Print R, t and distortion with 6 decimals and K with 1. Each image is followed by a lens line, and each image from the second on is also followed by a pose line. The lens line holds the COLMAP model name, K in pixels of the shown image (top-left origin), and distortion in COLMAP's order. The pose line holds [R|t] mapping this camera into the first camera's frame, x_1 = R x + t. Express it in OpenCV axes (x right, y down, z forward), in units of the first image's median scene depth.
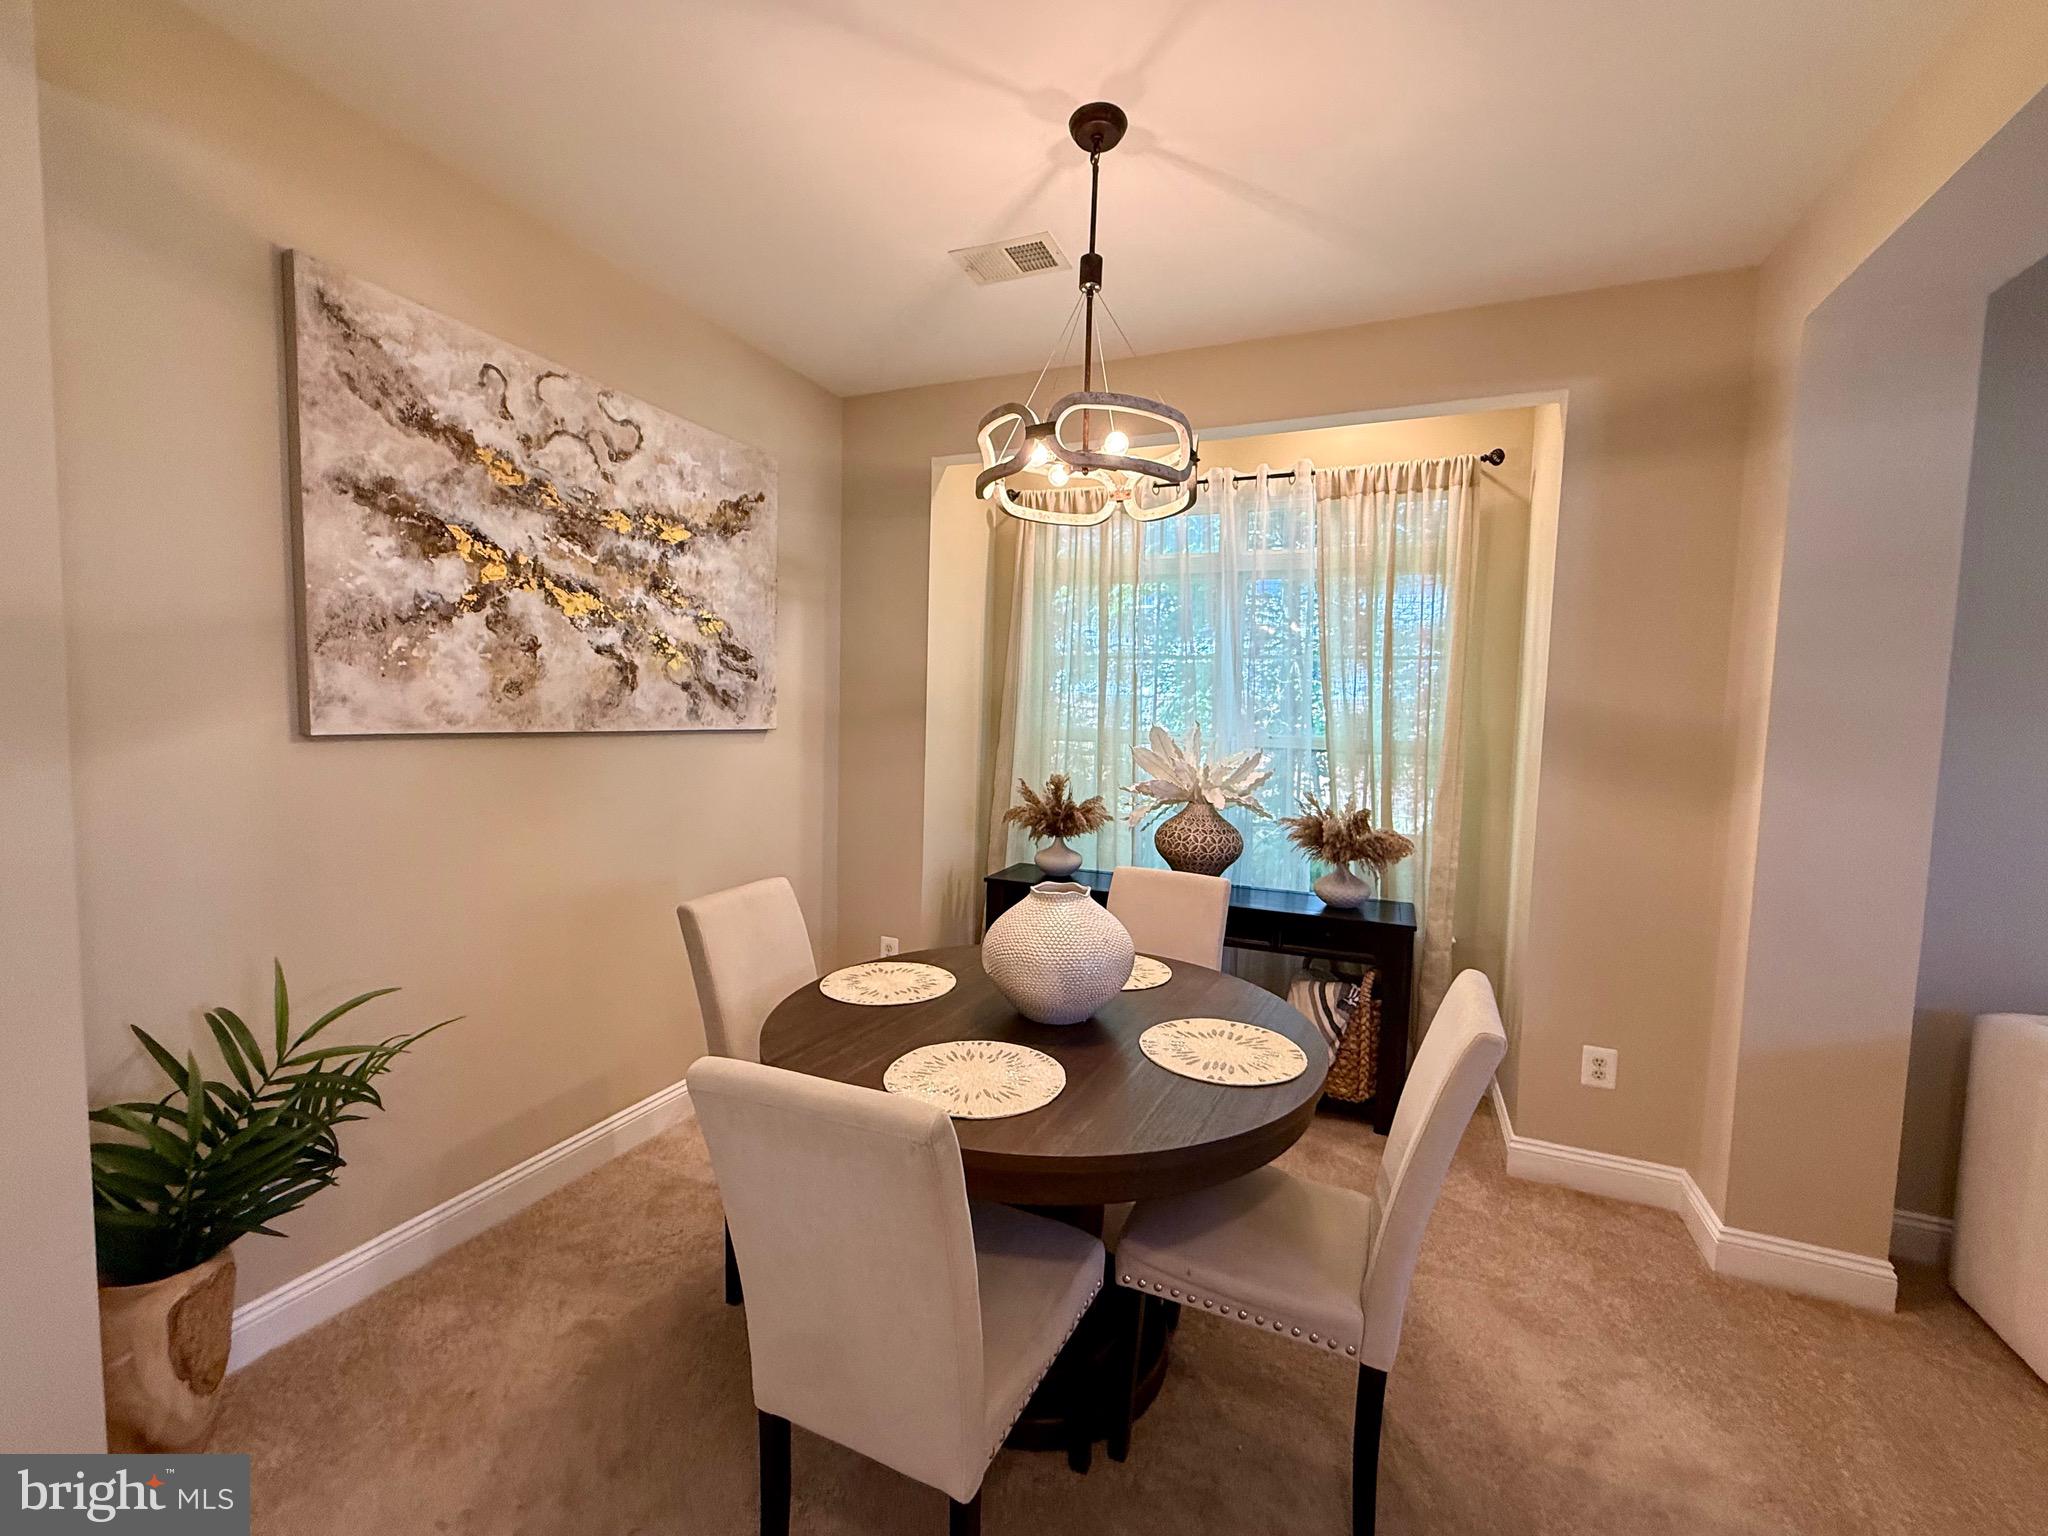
lens RADIAL K [[836.0, 0, 1014.4], [0, 836.0, 762.3], [0, 0, 1]] dist [0.003178, -0.000115]
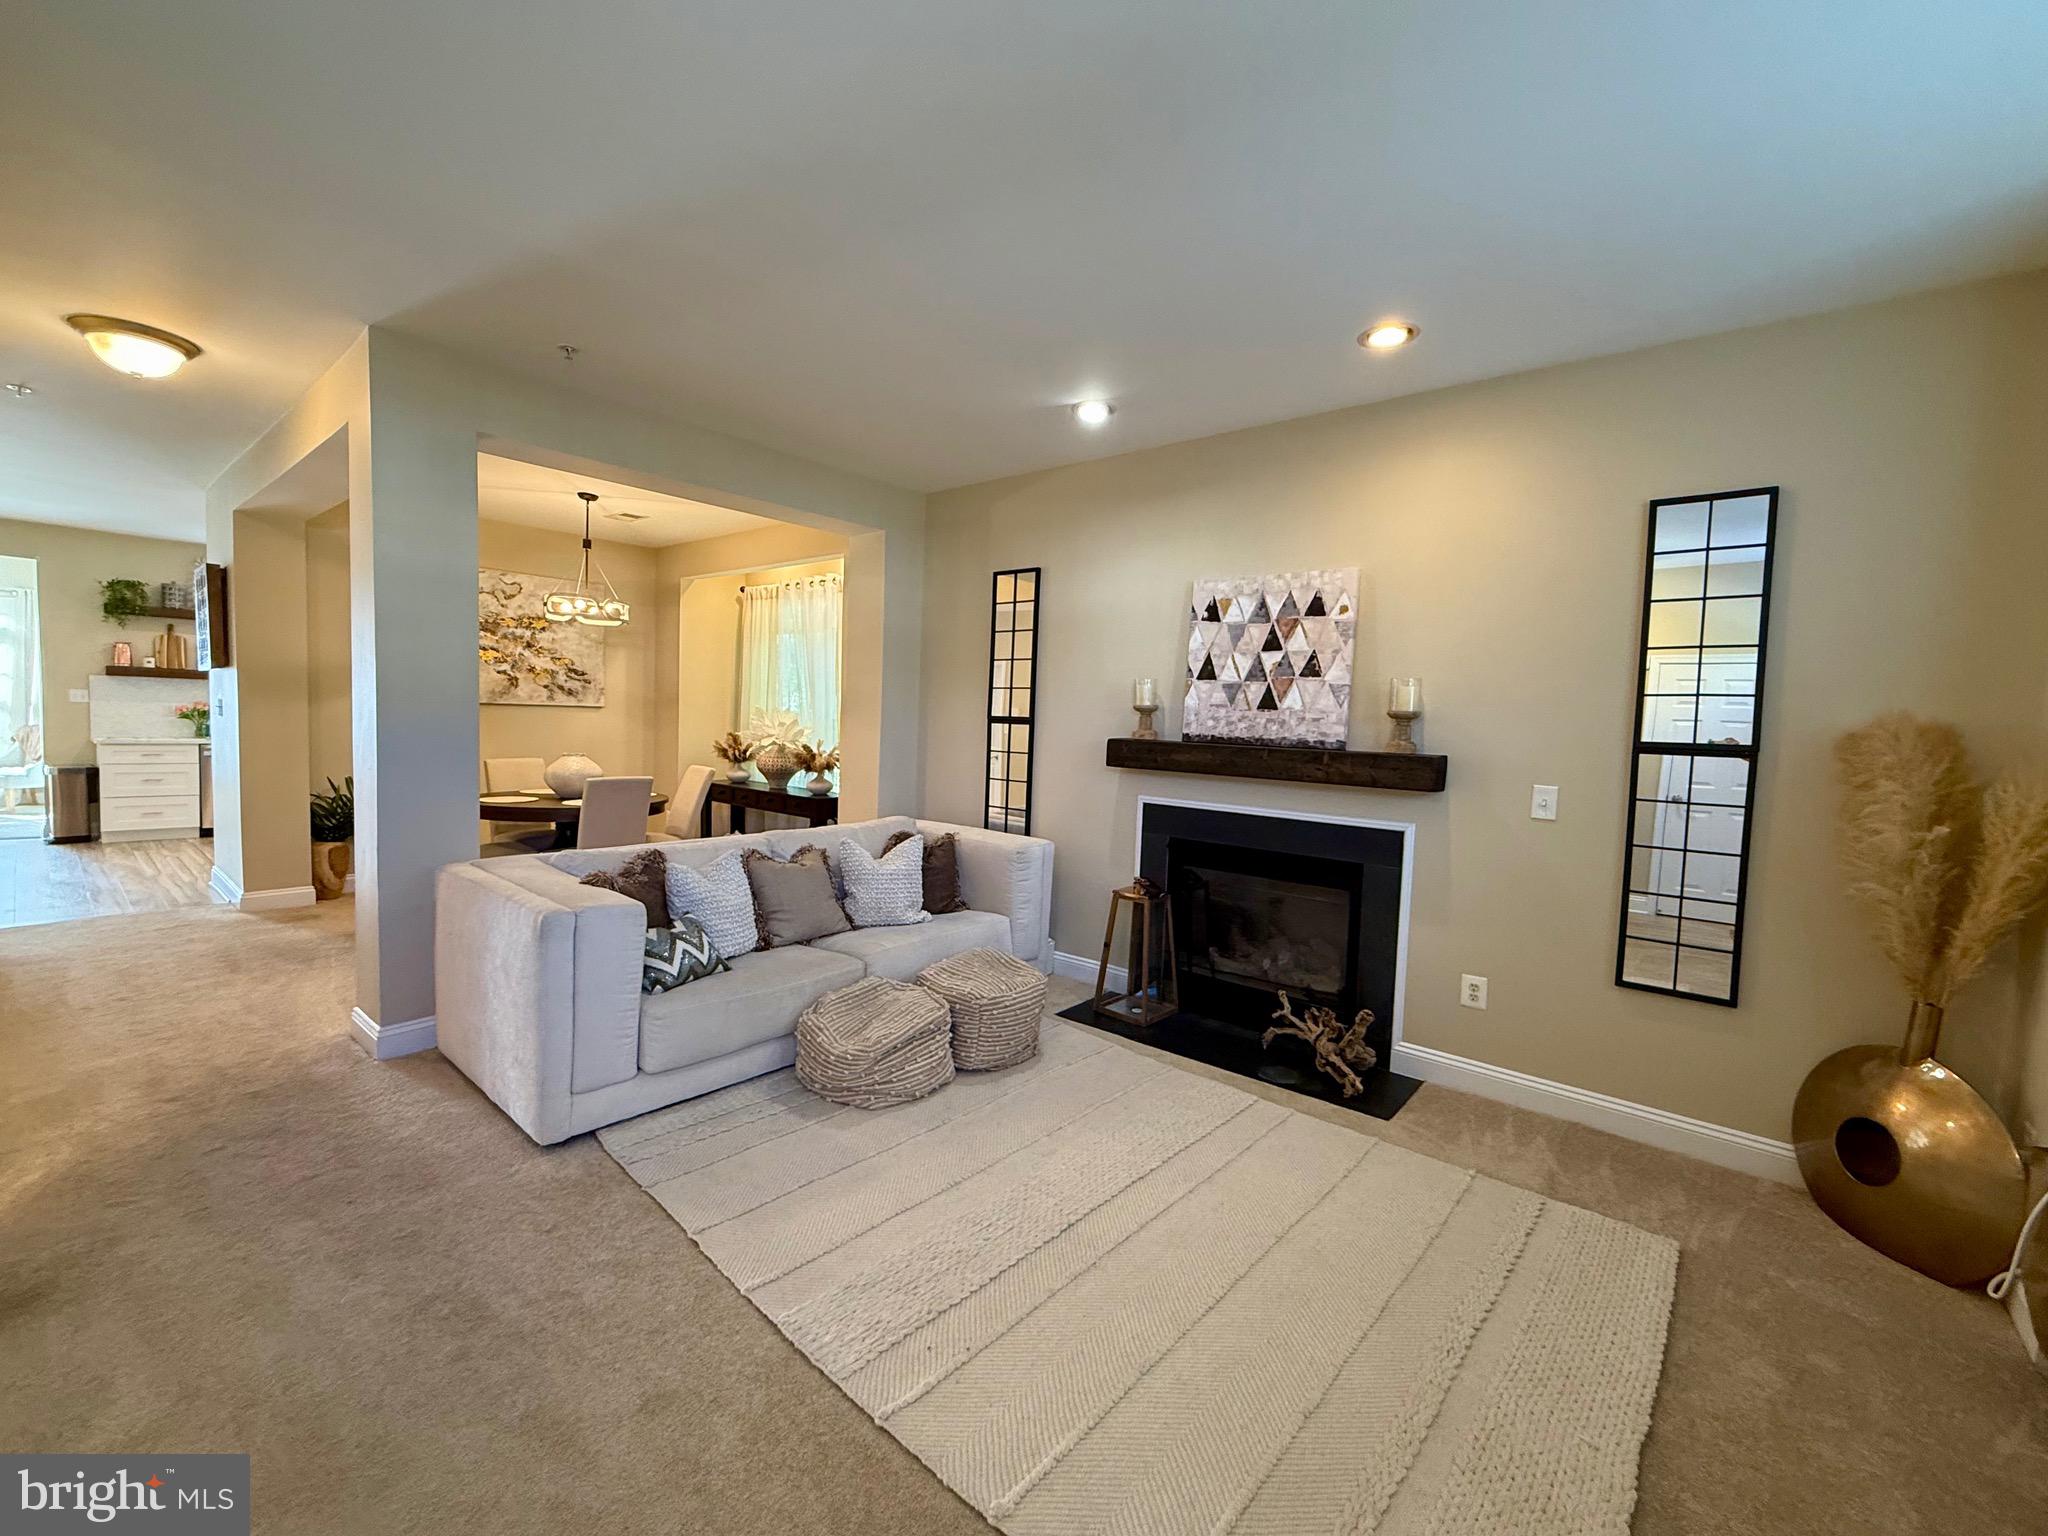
lens RADIAL K [[836.0, 0, 1029.7], [0, 836.0, 762.2], [0, 0, 1]] dist [0.003178, -0.000115]
pose [[0.961745, 0.022225, -0.273042, 1.712064], [-0.025357, 0.999647, -0.007946, 0.117768], [0.272769, 0.014566, 0.961969, -0.995061]]
